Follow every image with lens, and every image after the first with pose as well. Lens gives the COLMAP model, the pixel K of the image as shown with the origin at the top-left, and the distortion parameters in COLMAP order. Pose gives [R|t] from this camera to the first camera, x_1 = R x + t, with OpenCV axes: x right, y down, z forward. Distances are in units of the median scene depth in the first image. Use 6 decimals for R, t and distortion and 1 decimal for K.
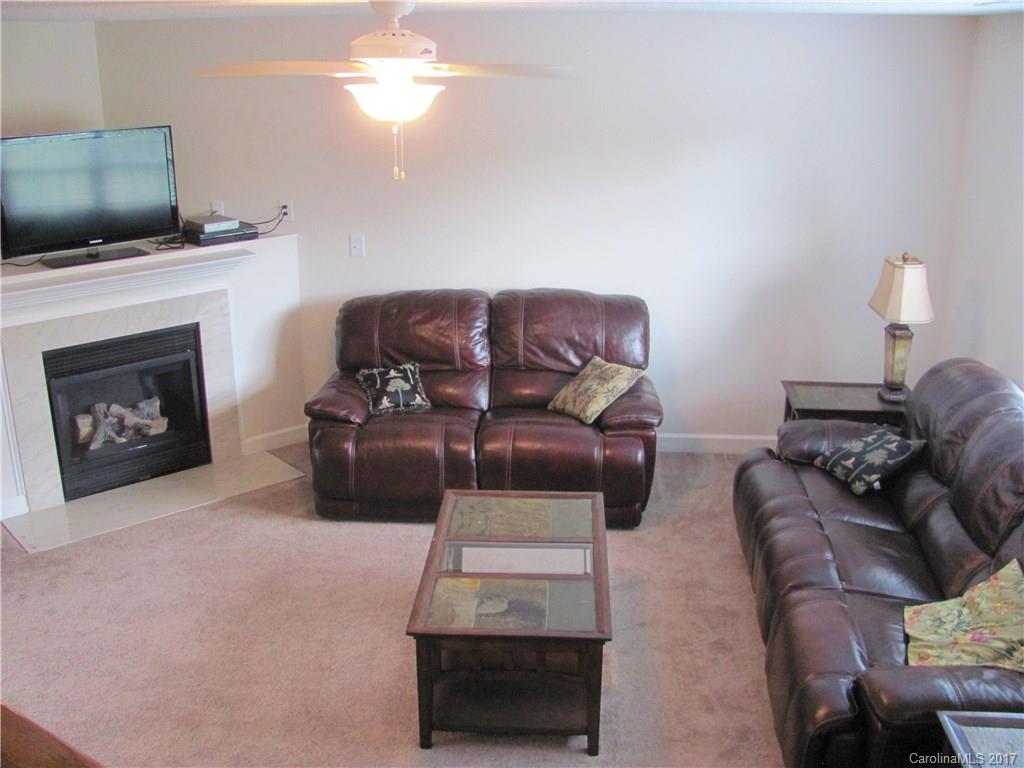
lens RADIAL K [[1096.6, 0, 509.7], [0, 1096.6, 400.0], [0, 0, 1]] dist [-0.221540, 0.307200]
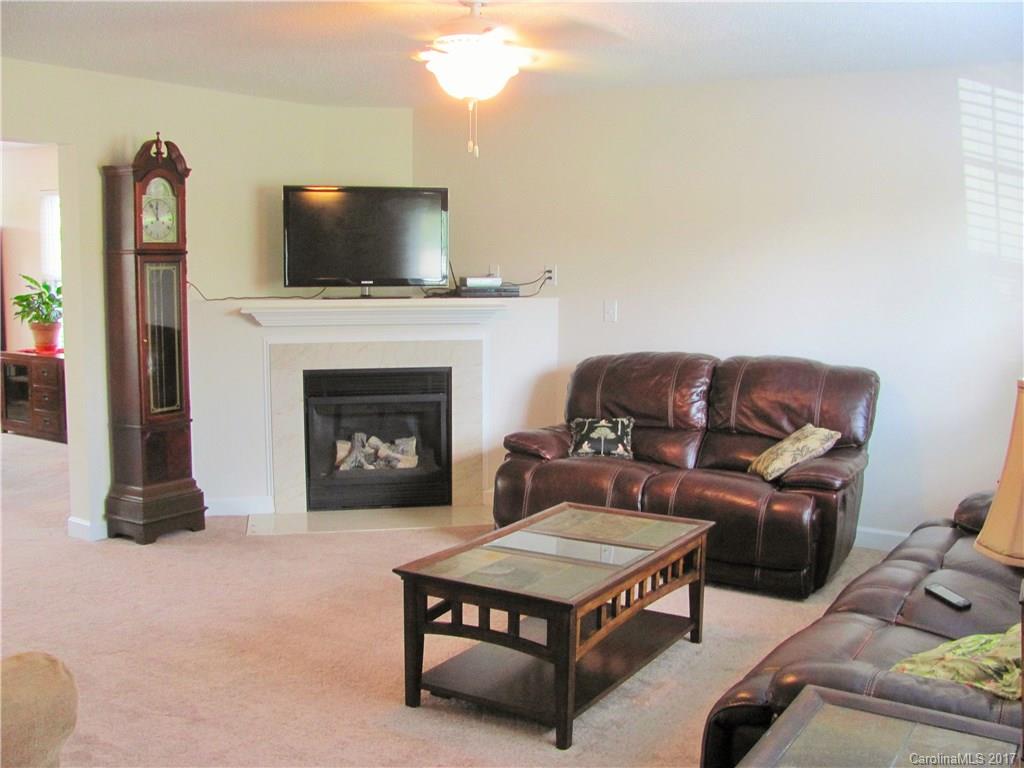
lens RADIAL K [[1096.6, 0, 509.7], [0, 1096.6, 400.0], [0, 0, 1]] dist [-0.221540, 0.307200]
pose [[0.880546, 0.068004, -0.469057, 0.283422], [-0.159003, 0.974686, -0.157181, 0.124814], [0.446495, 0.212987, 0.869068, 0.084875]]
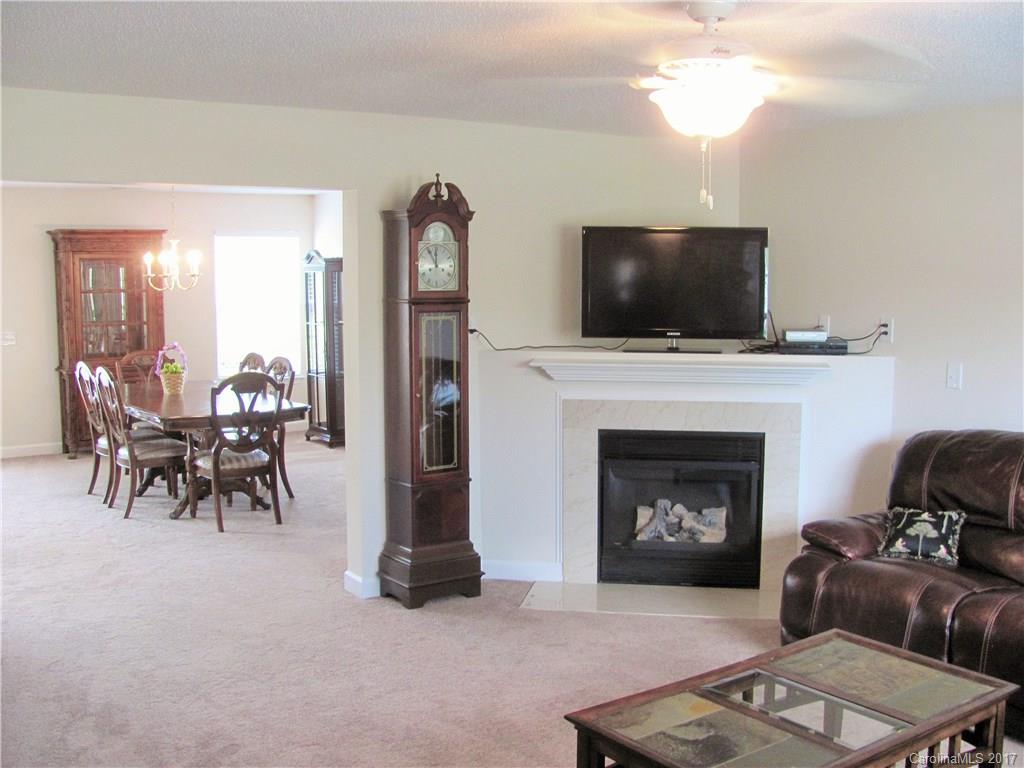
lens RADIAL K [[1096.6, 0, 509.7], [0, 1096.6, 400.0], [0, 0, 1]] dist [-0.221540, 0.307200]
pose [[0.631629, 0.093899, -0.769563, 0.302607], [-0.249834, 0.964337, -0.087390, 0.039093], [0.733913, 0.247462, 0.632562, 0.235717]]
